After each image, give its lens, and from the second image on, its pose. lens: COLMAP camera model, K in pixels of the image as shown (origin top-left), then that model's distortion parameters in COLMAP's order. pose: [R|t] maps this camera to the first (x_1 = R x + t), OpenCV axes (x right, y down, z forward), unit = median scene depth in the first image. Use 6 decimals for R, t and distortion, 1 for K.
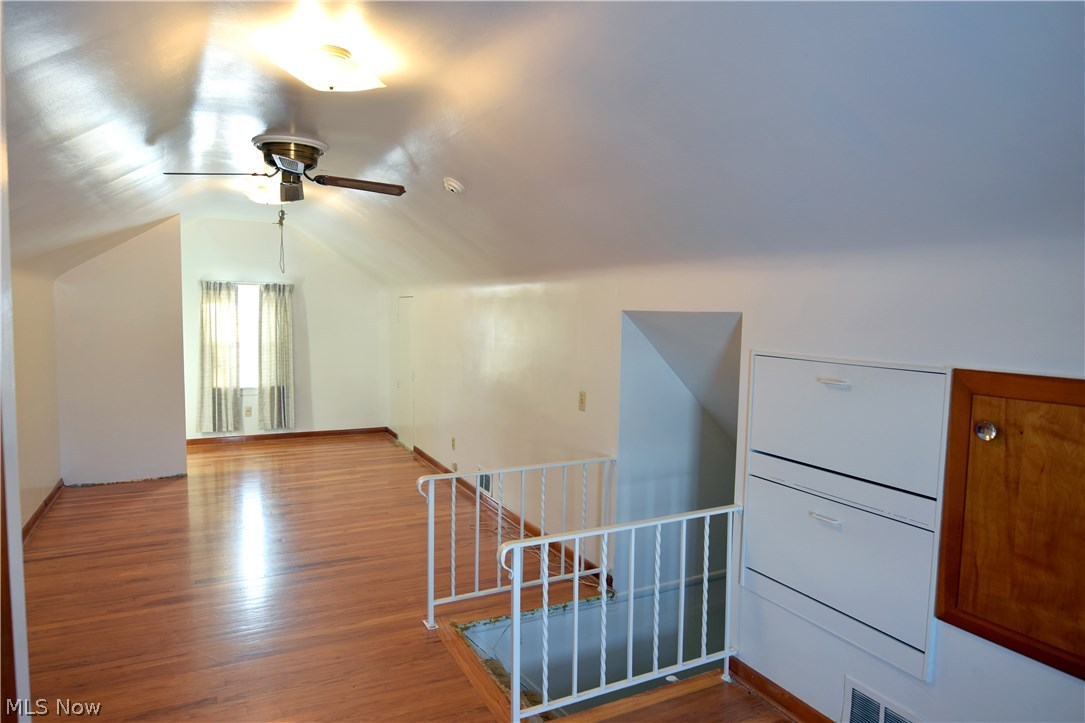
lens RADIAL K [[661.5, 0, 542.5], [0, 661.5, 361.5], [0, 0, 1]] dist [-0.000306, -0.000618]
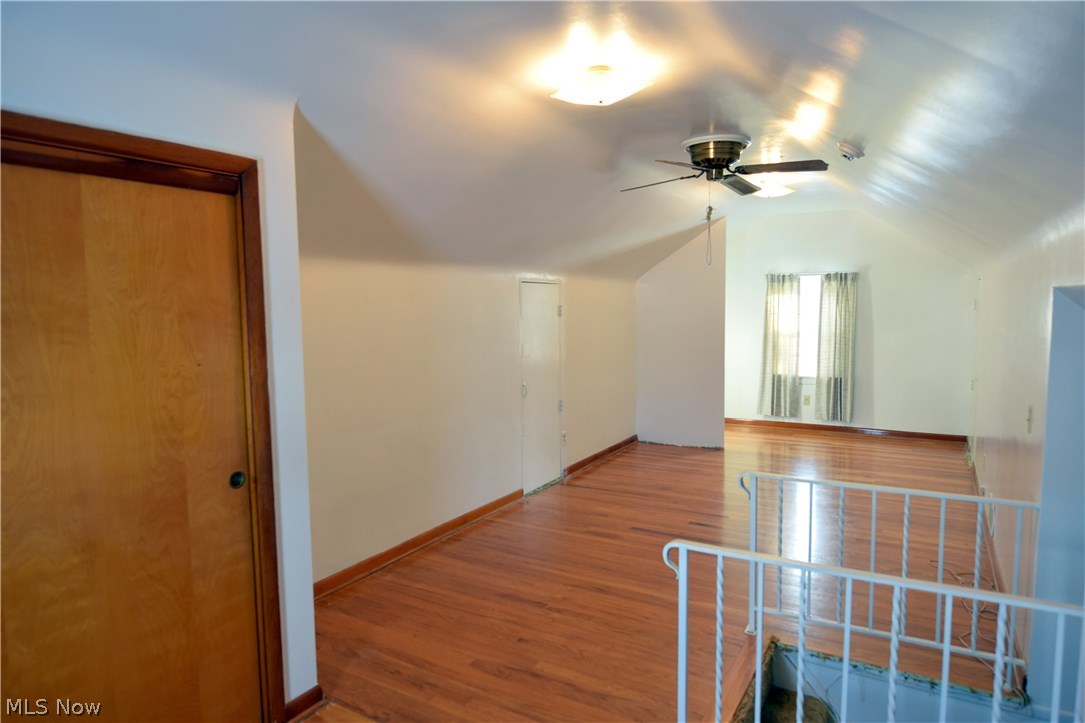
lens RADIAL K [[673.1, 0, 542.5], [0, 673.1, 361.5], [0, 0, 1]] dist [-0.025965, -0.000364]
pose [[0.530359, 0.050289, -0.846280, 0.214648], [-0.040738, 0.998598, 0.033810, -0.002073], [0.846794, 0.016544, 0.531664, 0.109265]]
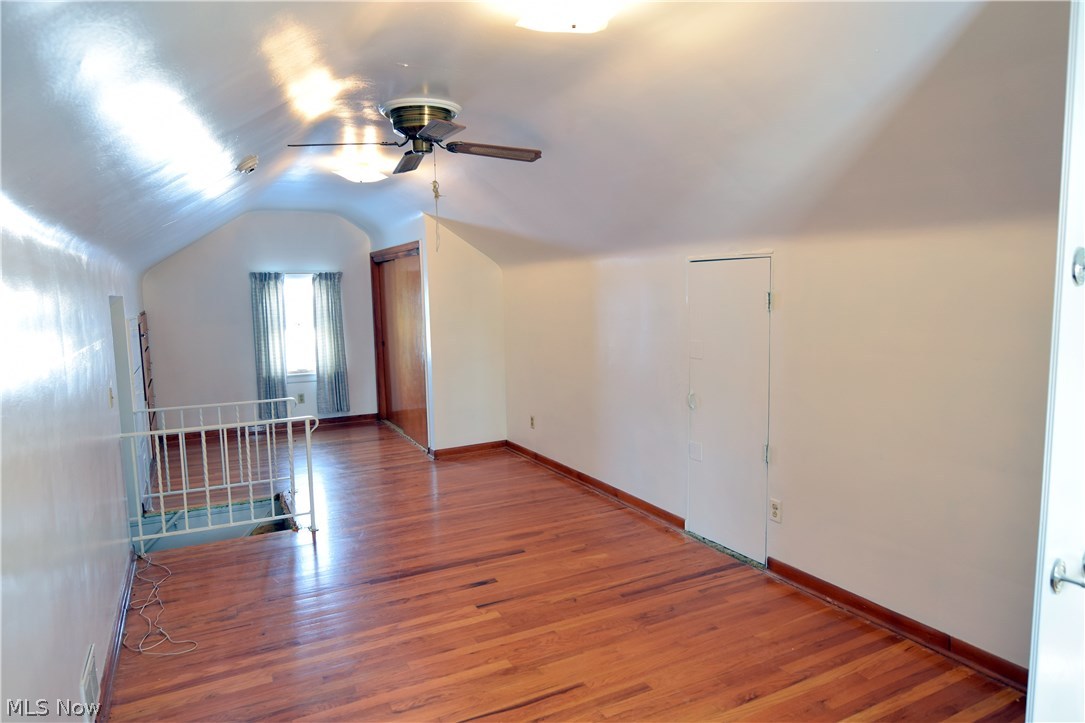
lens RADIAL K [[677.8, 0, 542.5], [0, 677.8, 361.5], [0, 0, 1]] dist [-0.001568, -0.000244]
pose [[-0.999922, 0.001310, 0.012450, -0.290258], [0.003454, 0.984785, 0.173744, -0.078799], [-0.012033, 0.173773, -0.984712, 1.042151]]
